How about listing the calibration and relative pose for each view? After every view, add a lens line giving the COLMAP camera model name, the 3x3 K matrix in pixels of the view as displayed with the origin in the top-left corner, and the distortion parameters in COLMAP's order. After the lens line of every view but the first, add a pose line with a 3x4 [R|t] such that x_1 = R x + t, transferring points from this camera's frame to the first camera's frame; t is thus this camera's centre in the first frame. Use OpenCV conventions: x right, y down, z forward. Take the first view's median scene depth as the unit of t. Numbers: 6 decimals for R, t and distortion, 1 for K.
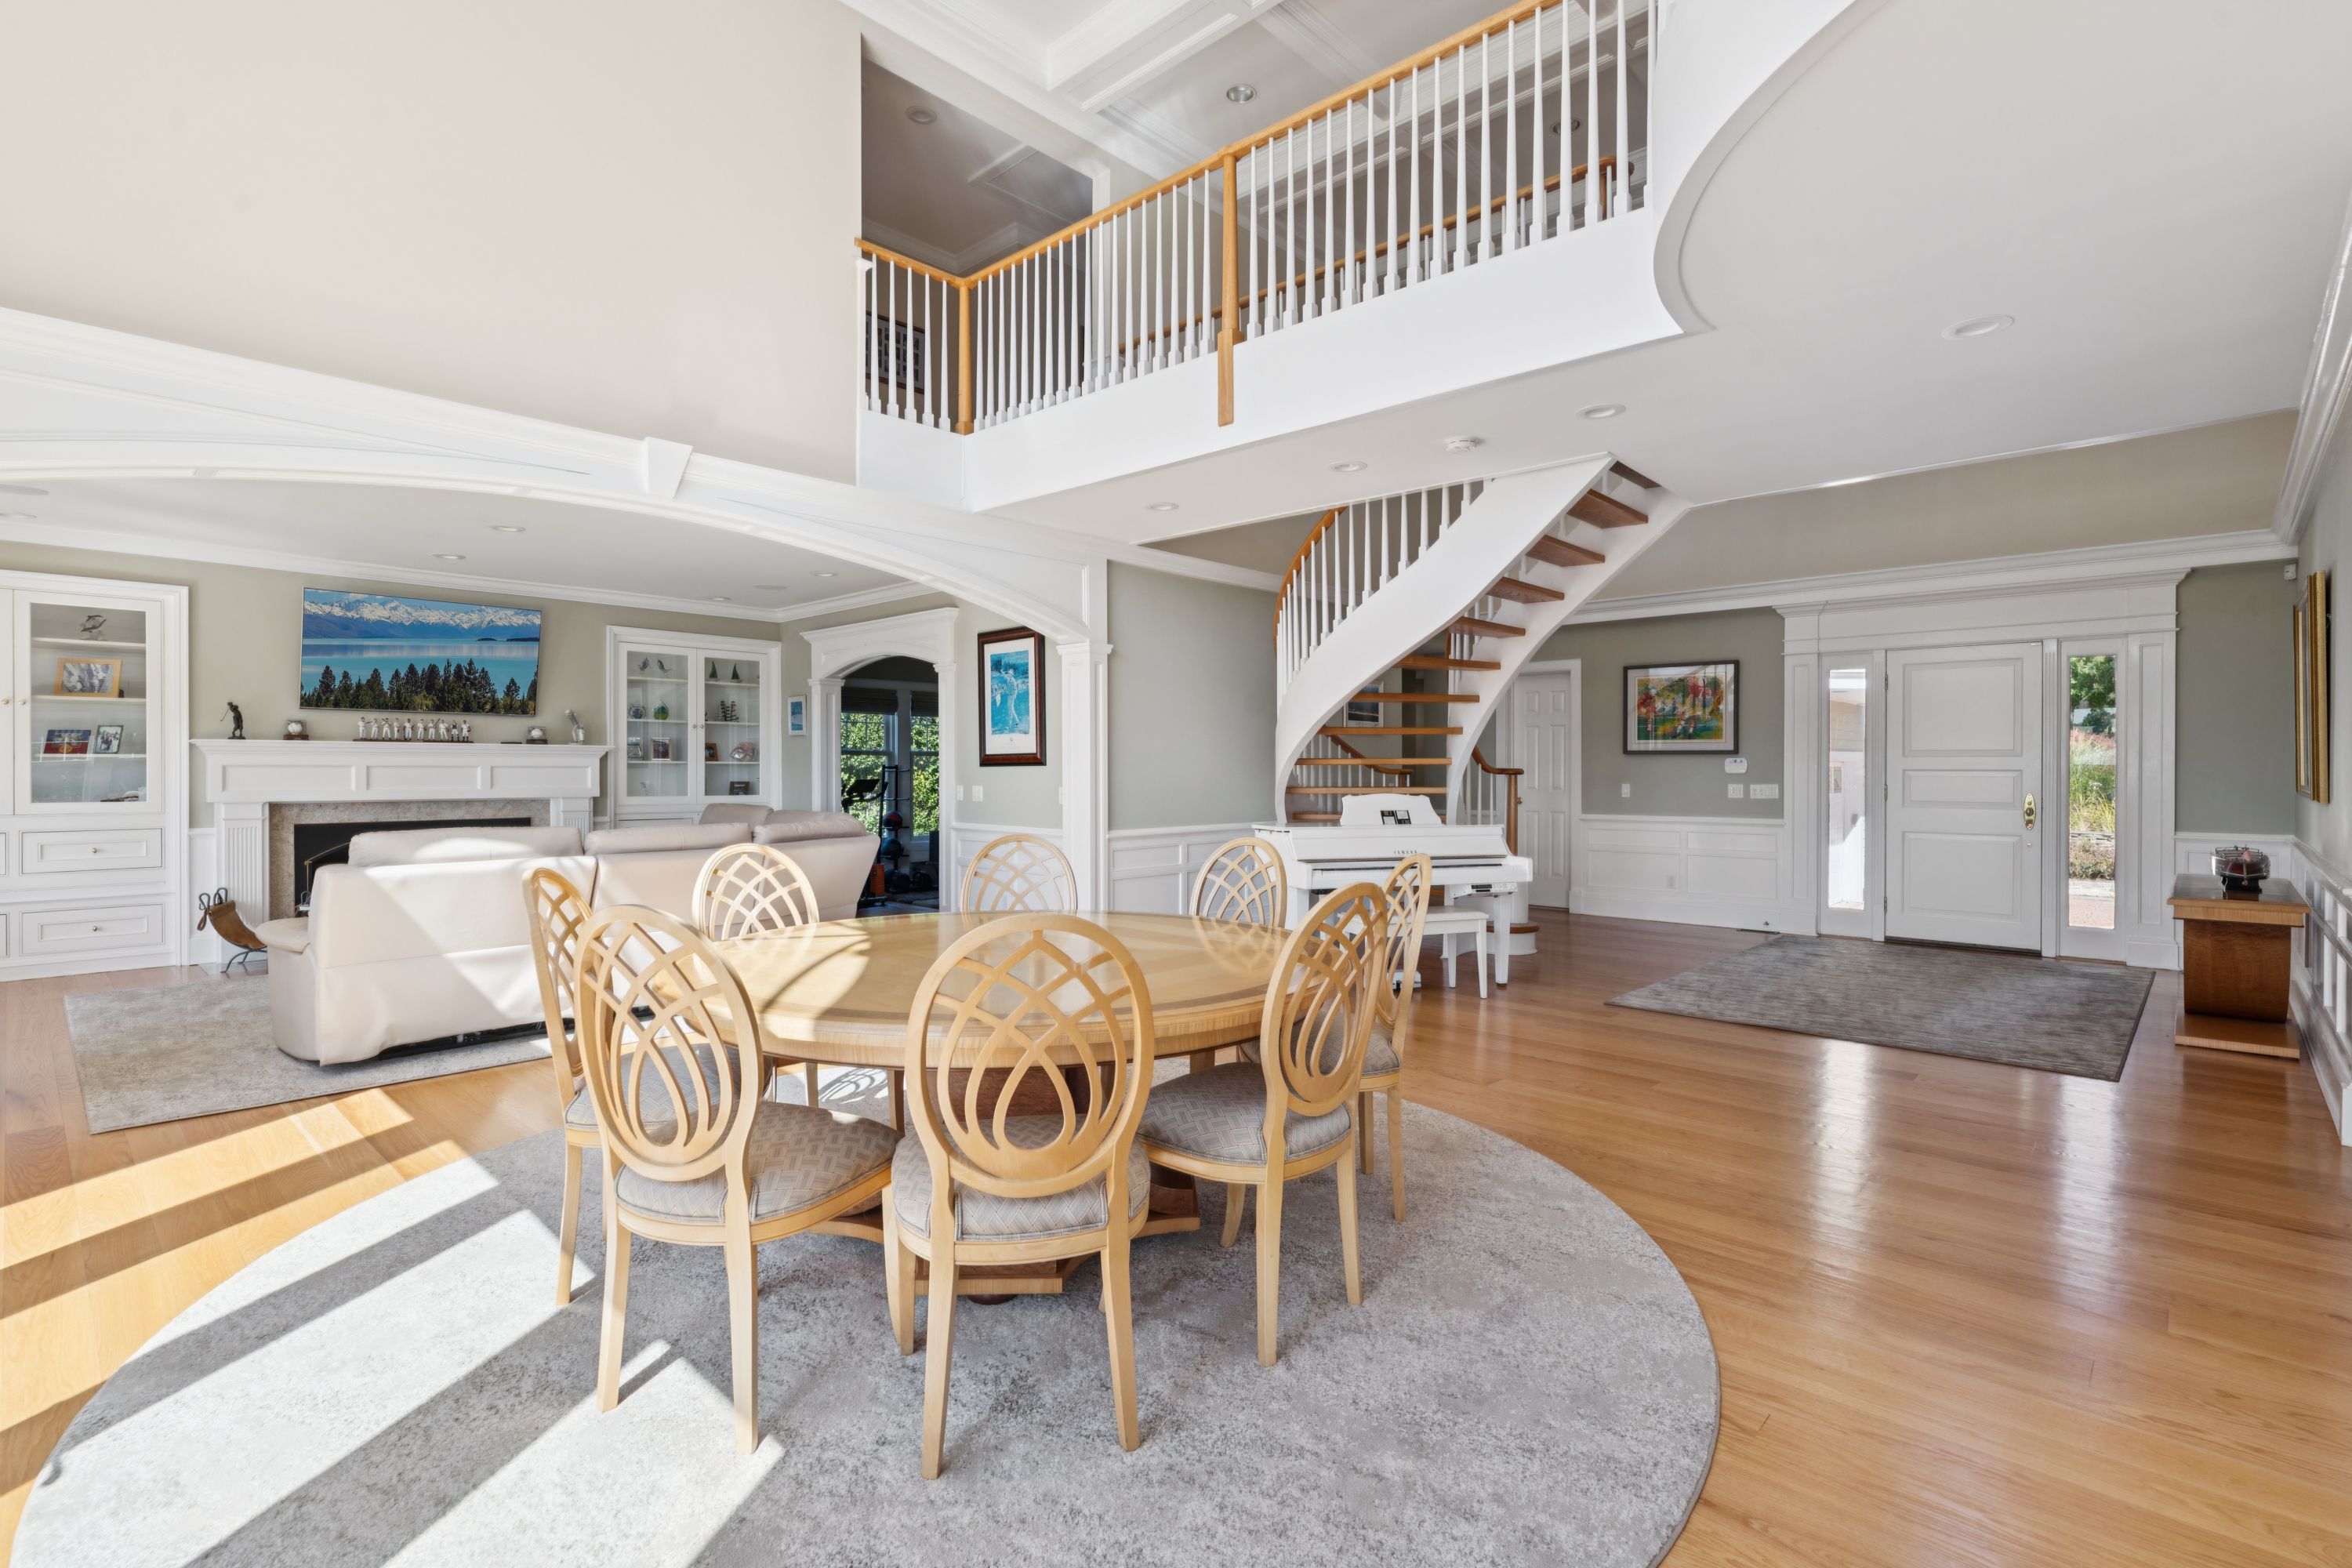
lens RADIAL K [[1080.3, 0, 1163.2], [0, 1080.3, 782.6], [0, 0, 1]] dist [0.002222, -0.000437]
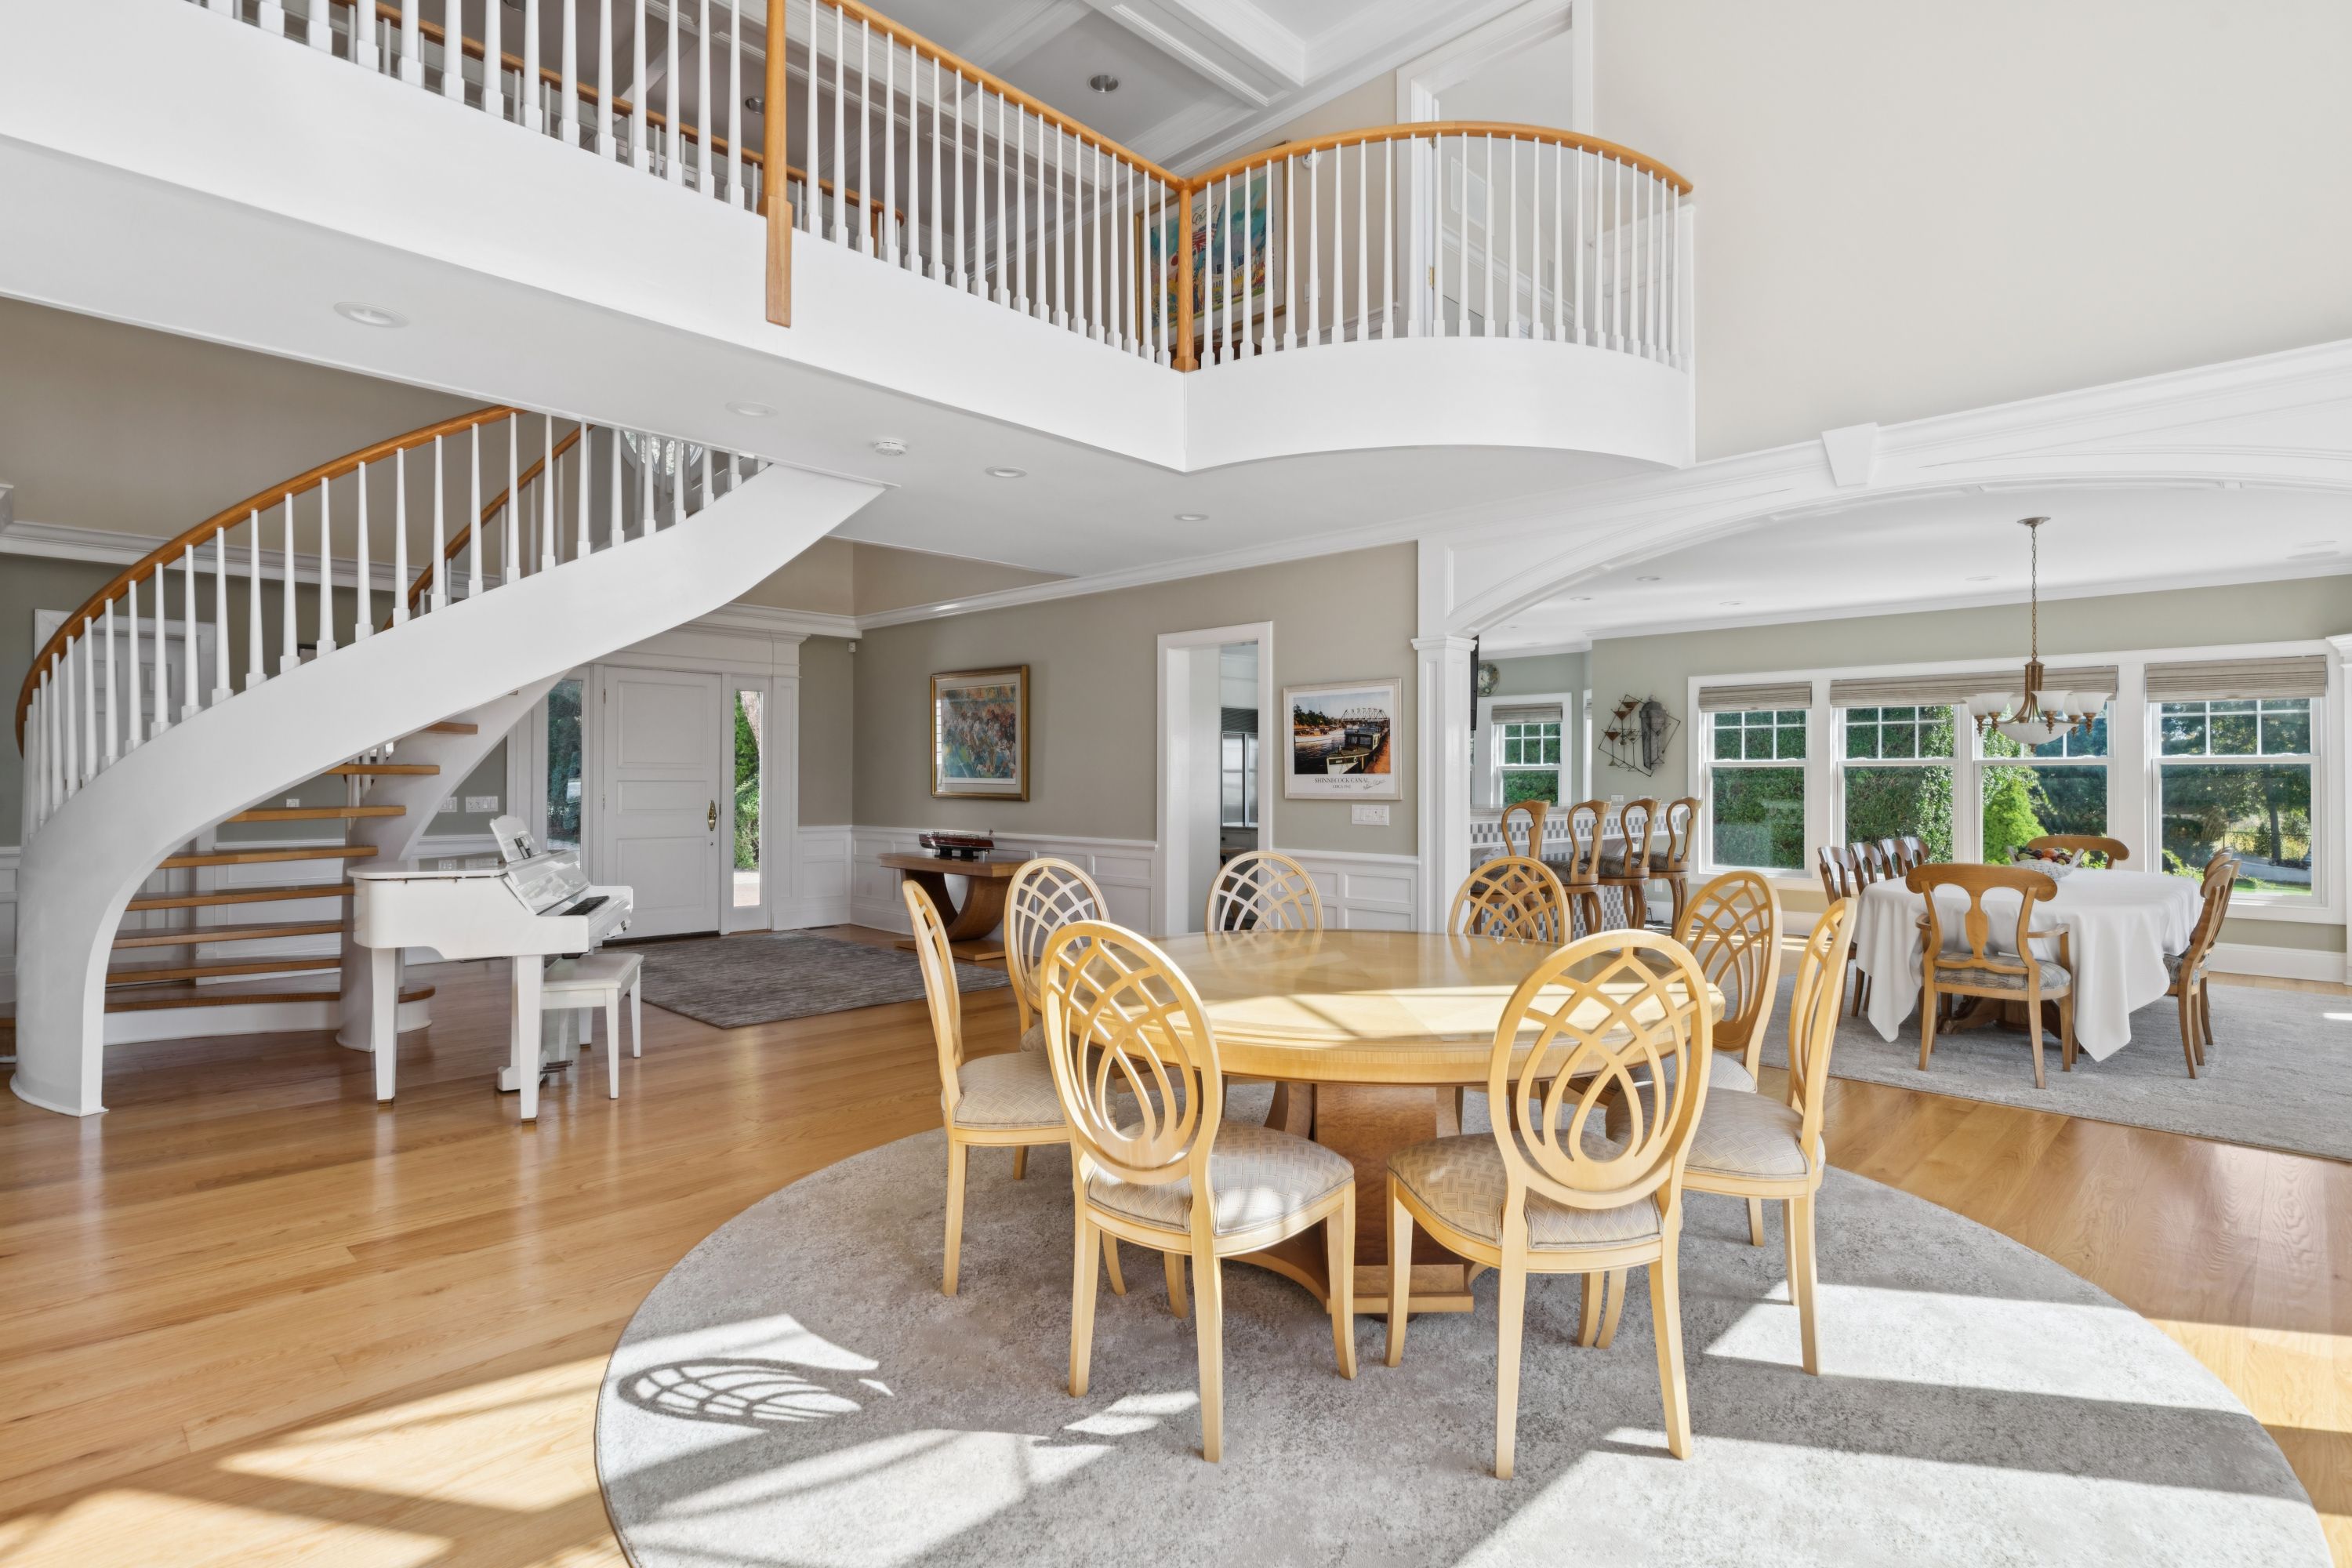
lens RADIAL K [[1143.9, 0, 1194.2], [0, 1143.9, 775.4], [0, 0, 1]] dist [-0.004131, -0.000269]
pose [[0.047676, 0.007418, 0.998835, -0.566263], [0.002467, 0.999968, -0.007544, -0.008957], [-0.998860, 0.002824, 0.047657, 0.533343]]
